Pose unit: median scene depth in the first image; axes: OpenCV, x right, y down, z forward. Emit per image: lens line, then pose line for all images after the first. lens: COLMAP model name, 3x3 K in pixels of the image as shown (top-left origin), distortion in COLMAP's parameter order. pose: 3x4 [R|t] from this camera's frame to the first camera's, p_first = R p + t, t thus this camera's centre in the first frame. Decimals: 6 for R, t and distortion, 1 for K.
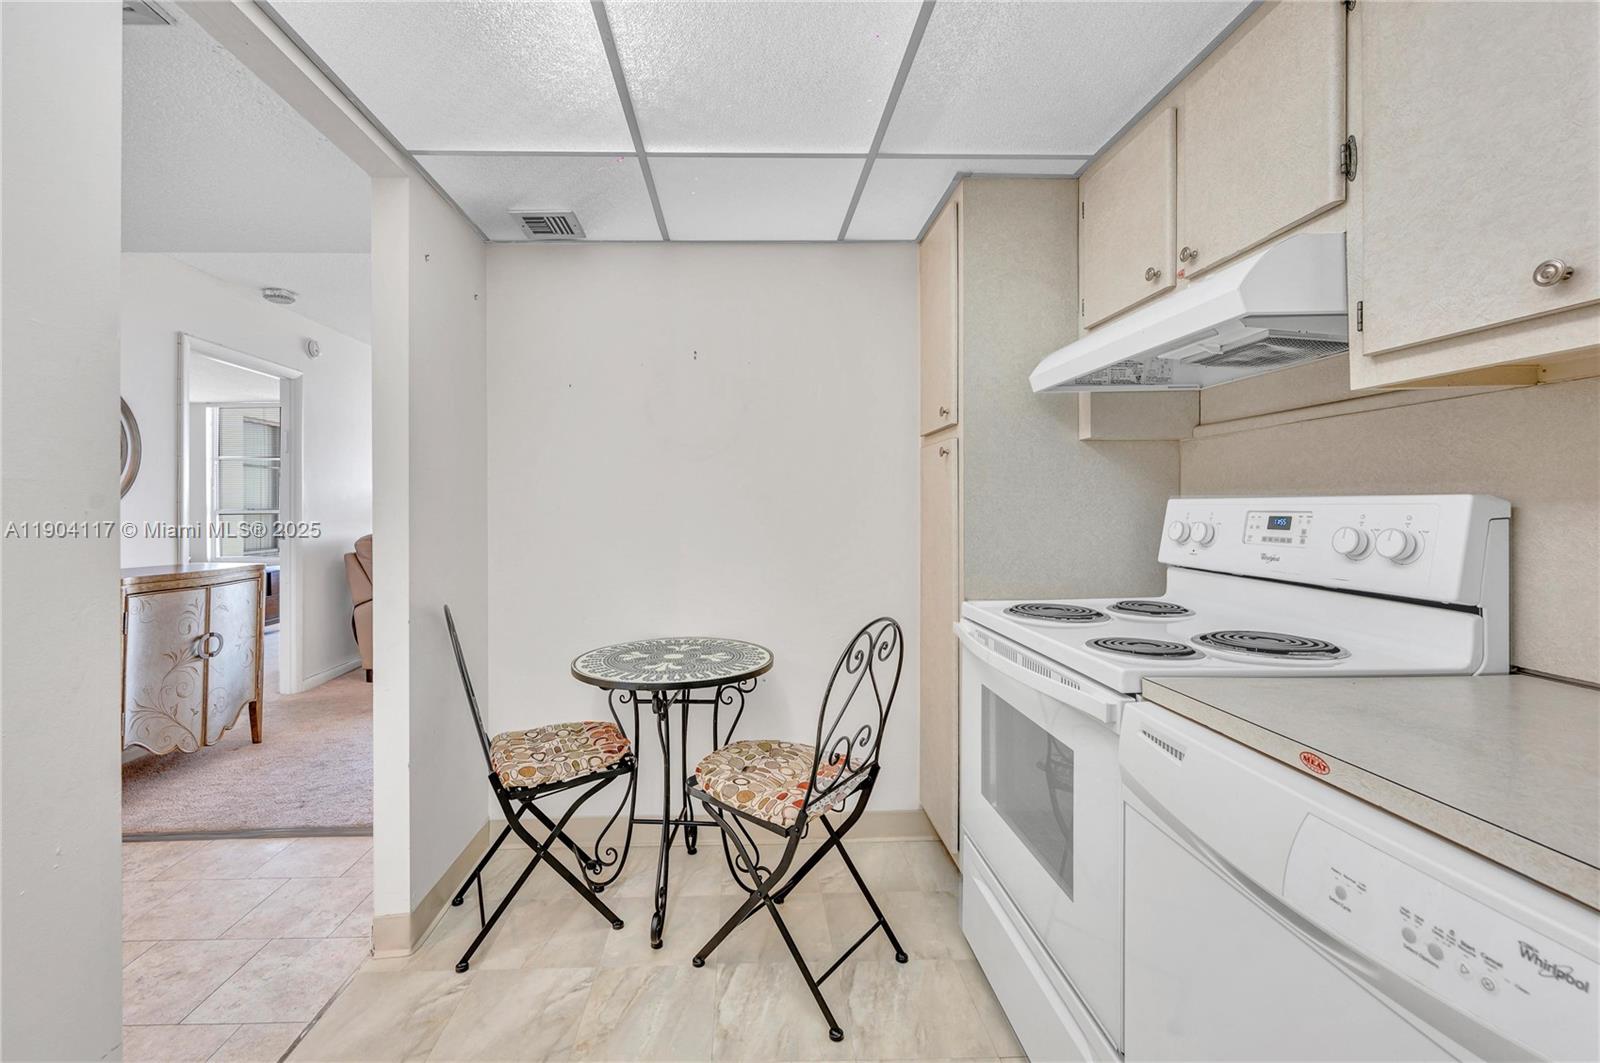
lens RADIAL K [[684.4, 0, 797.0], [0, 684.4, 506.1], [0, 0, 1]] dist [-0.000842, -0.000128]
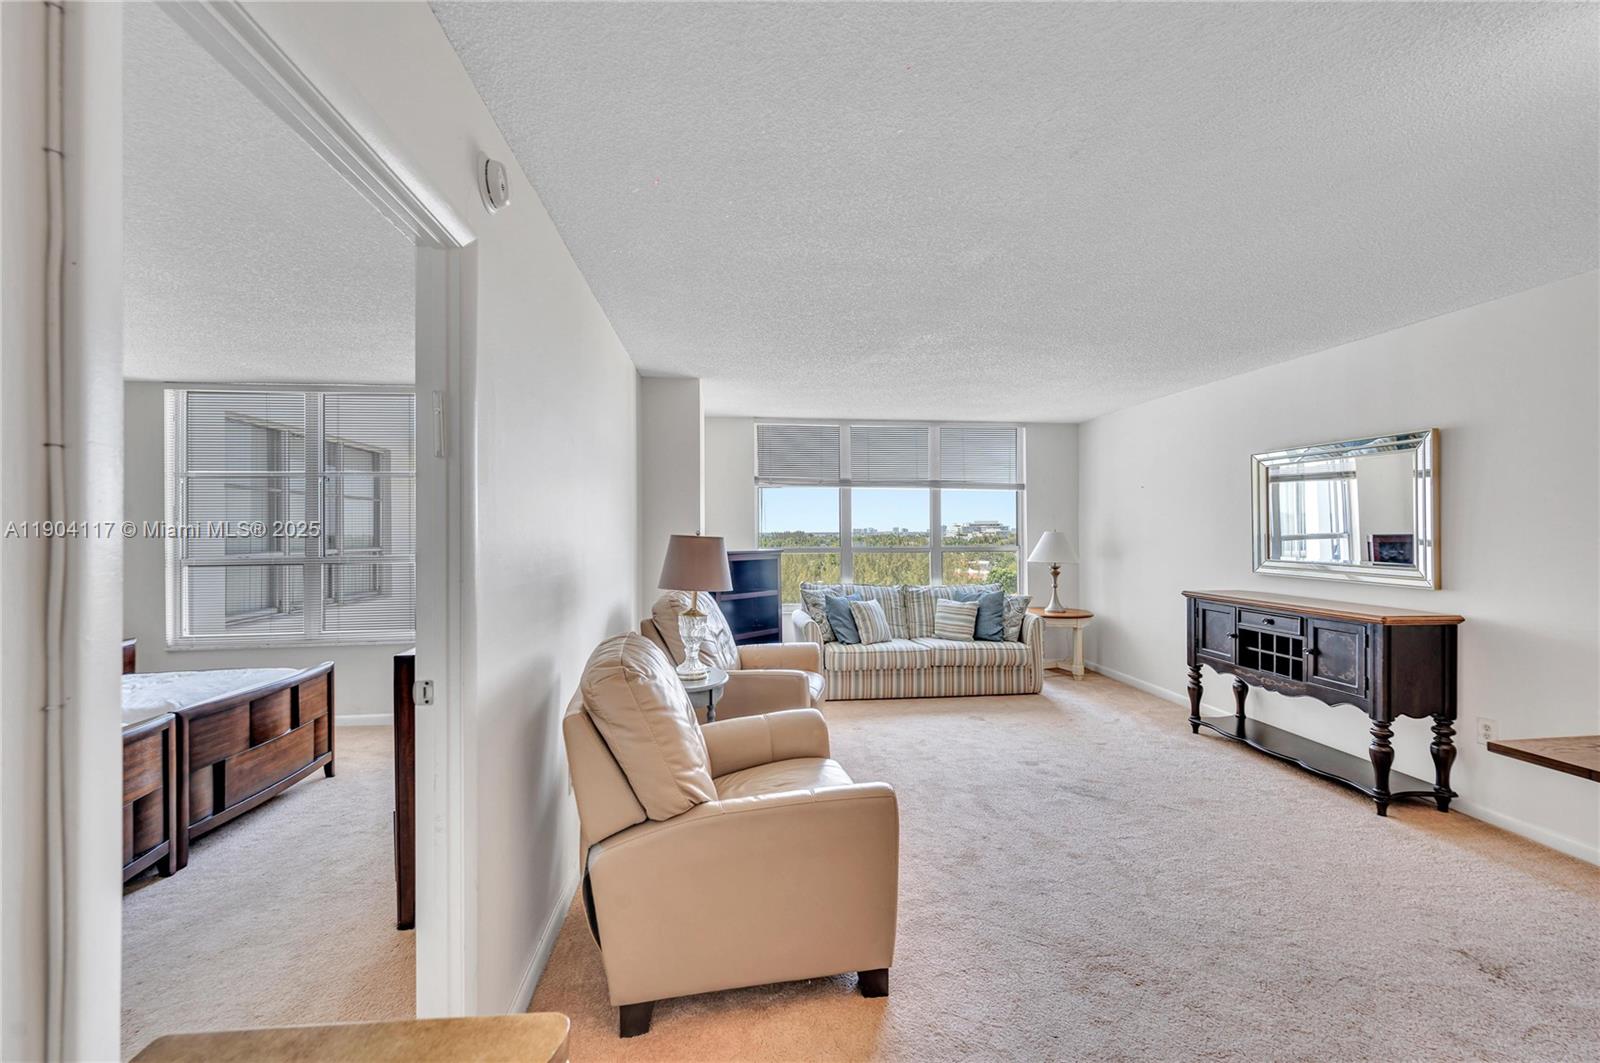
lens RADIAL K [[635.1, 0, 803.3], [0, 635.1, 528.6], [0, 0, 1]] dist [-0.000407, -0.000197]
pose [[0.995630, 0.002560, 0.093350, -1.448015], [-0.003029, 0.999983, 0.004884, -0.107857], [-0.093336, -0.005146, 0.995621, 1.588220]]
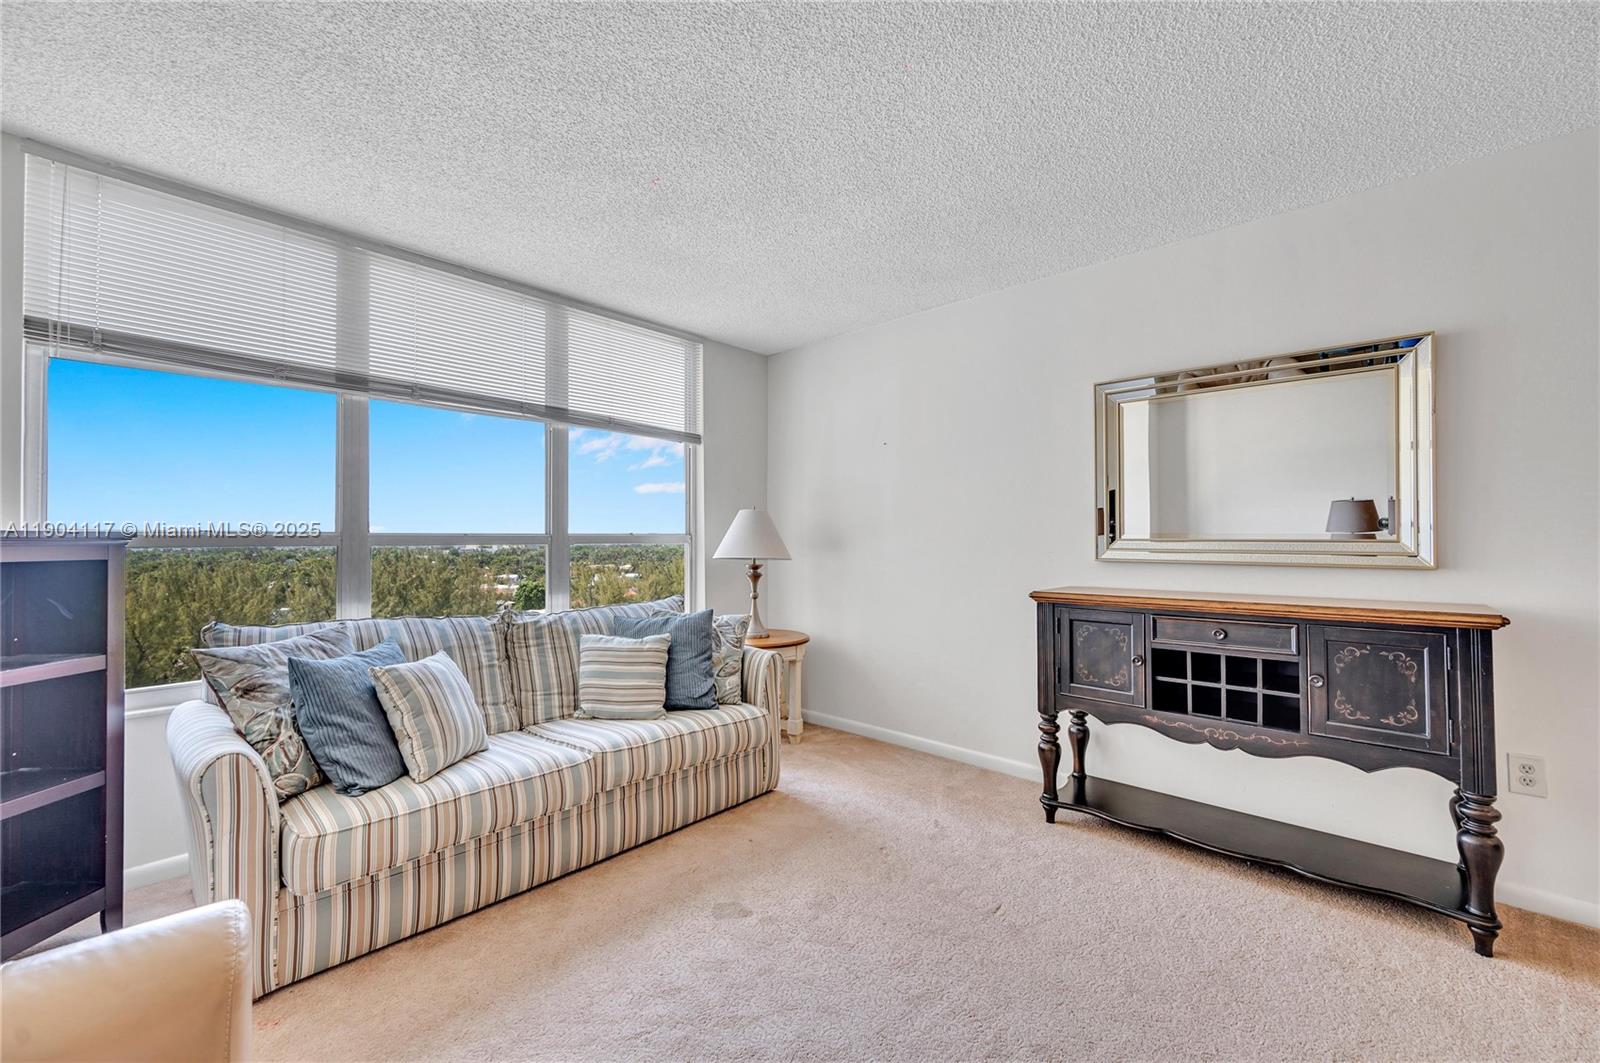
lens RADIAL K [[646.8, 0, 800.0], [0, 646.8, 531.5], [0, 0, 1]] dist [0.000424, -0.000031]
pose [[0.703597, 0.013259, 0.710476, -1.236205], [-0.006633, 0.999905, -0.012093, 0.017004], [-0.710569, 0.003796, 0.703618, 3.172935]]
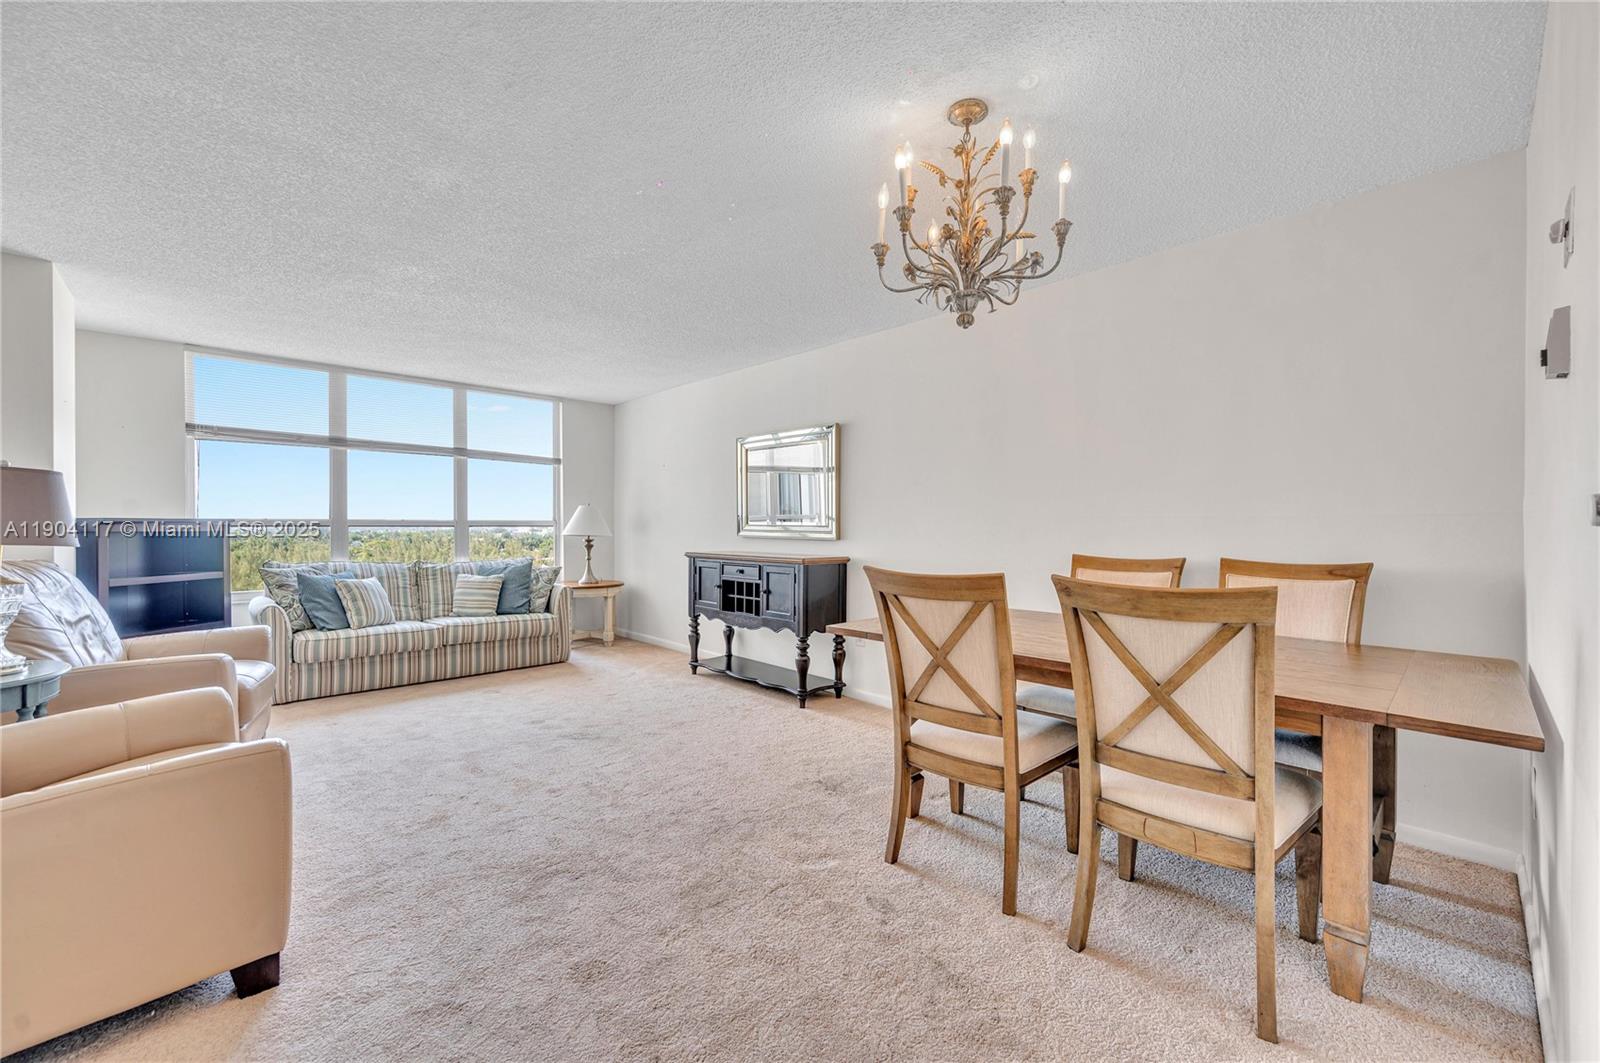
lens RADIAL K [[635.1, 0, 803.3], [0, 635.1, 528.6], [0, 0, 1]] dist [-0.000407, -0.000197]
pose [[0.741166, 0.002616, 0.671317, -1.266726], [-0.010553, 0.999914, 0.007755, 0.005320], [-0.671239, -0.012832, 0.741130, 1.457488]]
